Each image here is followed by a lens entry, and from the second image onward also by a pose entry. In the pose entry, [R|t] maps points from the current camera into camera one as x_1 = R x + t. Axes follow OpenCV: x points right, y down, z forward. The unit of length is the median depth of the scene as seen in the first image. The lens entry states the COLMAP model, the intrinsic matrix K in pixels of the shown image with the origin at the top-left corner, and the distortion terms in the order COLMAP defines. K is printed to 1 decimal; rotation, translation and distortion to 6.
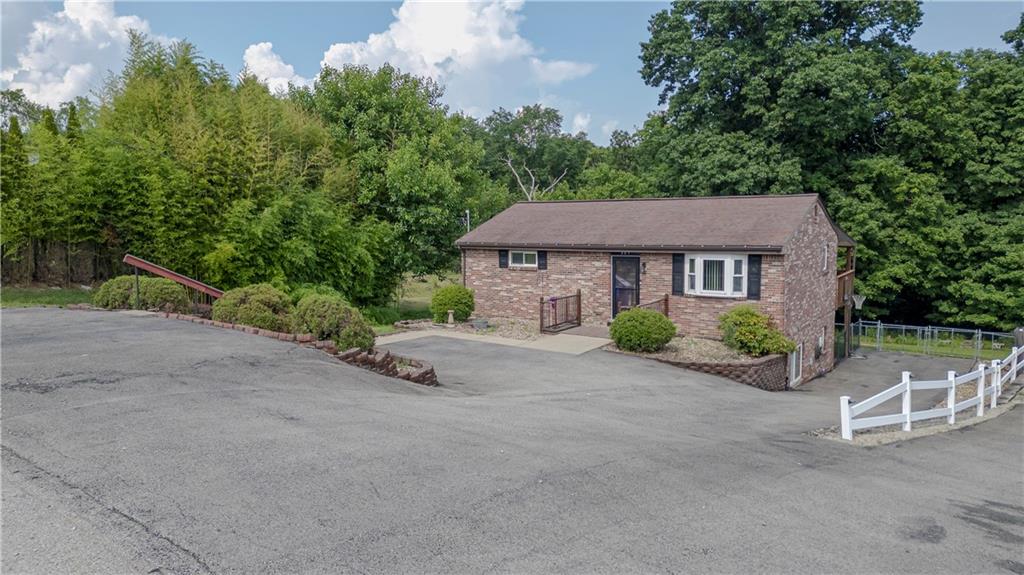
lens RADIAL K [[697.0, 0, 516.1], [0, 697.0, 301.6], [0, 0, 1]] dist [0.090420, -0.075100]
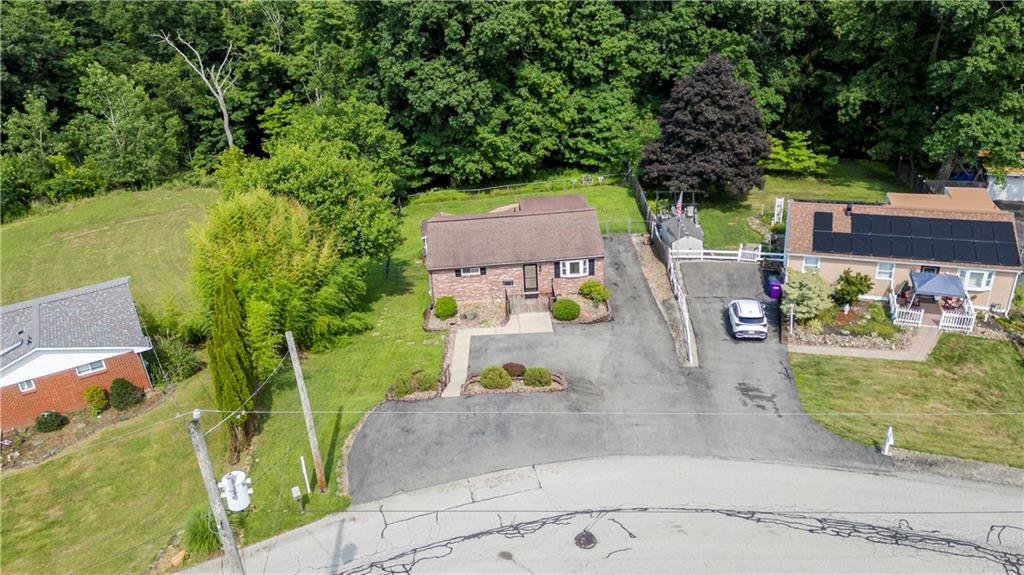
lens RADIAL K [[697.8, 0, 506.7], [0, 697.8, 310.5], [0, 0, 1]] dist [0.093941, -0.078141]
pose [[0.819010, -0.314552, 0.479874, -0.715191], [0.127581, 0.915237, 0.382184, -0.567002], [-0.559415, -0.251790, 0.789719, -0.466869]]
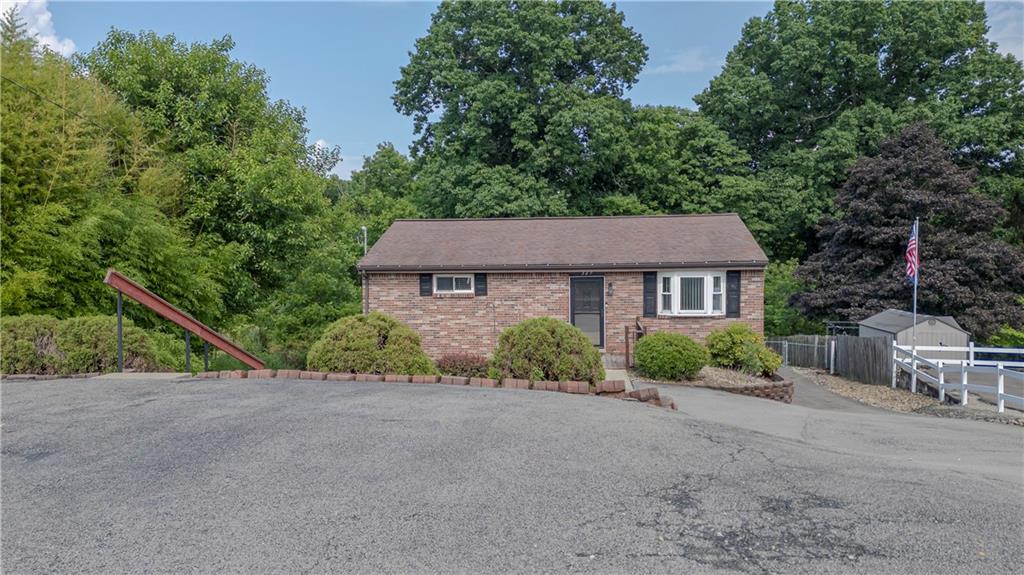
lens RADIAL K [[697.8, 0, 506.7], [0, 697.8, 310.5], [0, 0, 1]] dist [0.093941, -0.078141]
pose [[0.898361, -0.039010, 0.437523, -0.255950], [0.058296, 0.997826, -0.030732, -0.000527], [-0.435373, 0.053114, 0.898682, 0.193180]]
